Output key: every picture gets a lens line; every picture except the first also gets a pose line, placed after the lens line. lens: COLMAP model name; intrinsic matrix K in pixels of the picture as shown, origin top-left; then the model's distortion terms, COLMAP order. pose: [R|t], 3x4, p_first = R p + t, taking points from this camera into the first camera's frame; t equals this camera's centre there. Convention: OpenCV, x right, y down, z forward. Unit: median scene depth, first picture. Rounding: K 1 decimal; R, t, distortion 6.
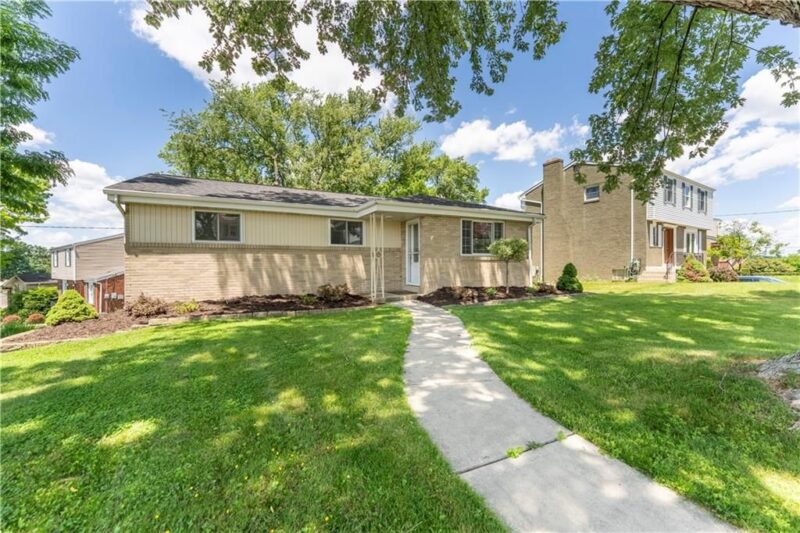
lens RADIAL K [[314.7, 0, 400.0], [0, 314.7, 266.5], [0, 0, 1]] dist [-0.001567, -0.000228]
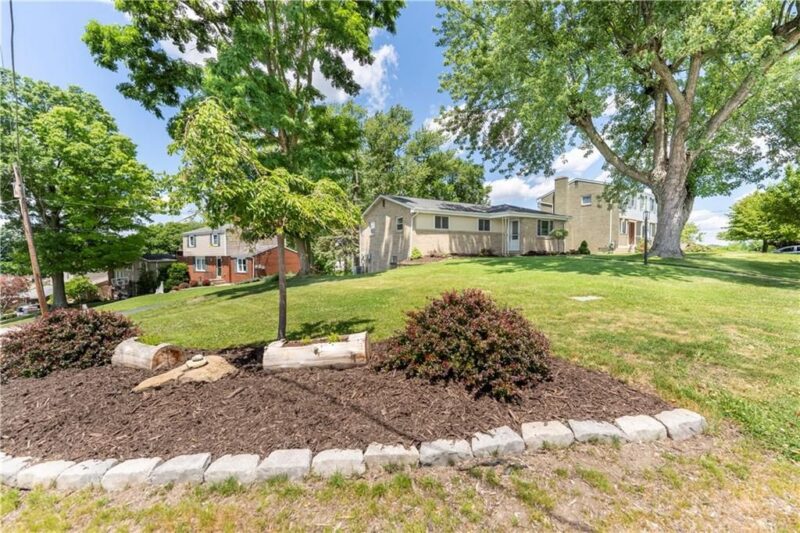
lens RADIAL K [[314.7, 0, 400.0], [0, 314.7, 266.5], [0, 0, 1]] dist [-0.001567, -0.000228]
pose [[0.997861, -0.001555, 0.065359, -0.480457], [-0.000764, 0.999372, 0.035438, 0.052401], [-0.065373, -0.035412, 0.997232, -0.590618]]
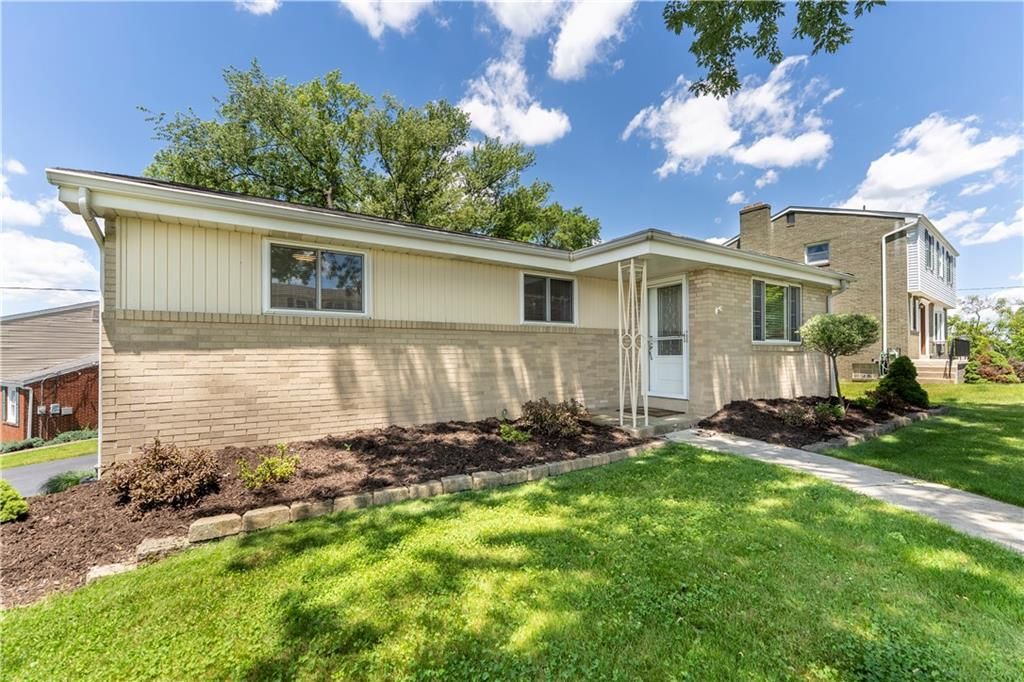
lens RADIAL K [[416.2, 0, 512.6], [0, 416.2, 350.8], [0, 0, 1]] dist [-0.000910, 0.000048]
pose [[0.995102, 0.000807, 0.098846, -0.166472], [0.000591, 0.999900, -0.014112, -0.006320], [-0.098848, 0.014101, 0.995003, 0.171522]]
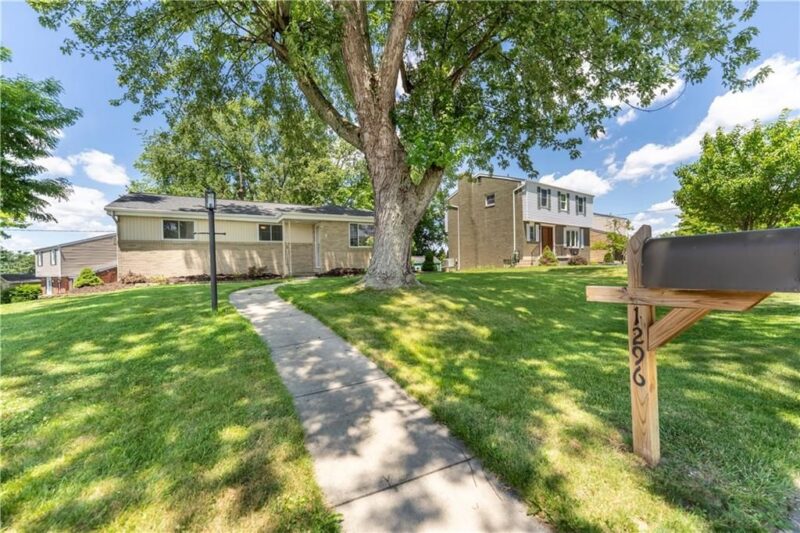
lens RADIAL K [[314.7, 0, 400.0], [0, 314.7, 266.5], [0, 0, 1]] dist [-0.001567, -0.000228]
pose [[0.998664, -0.015321, 0.049354, 0.198553], [0.015292, 0.999883, 0.000961, 0.031876], [-0.049363, -0.000205, 0.998781, -0.277238]]
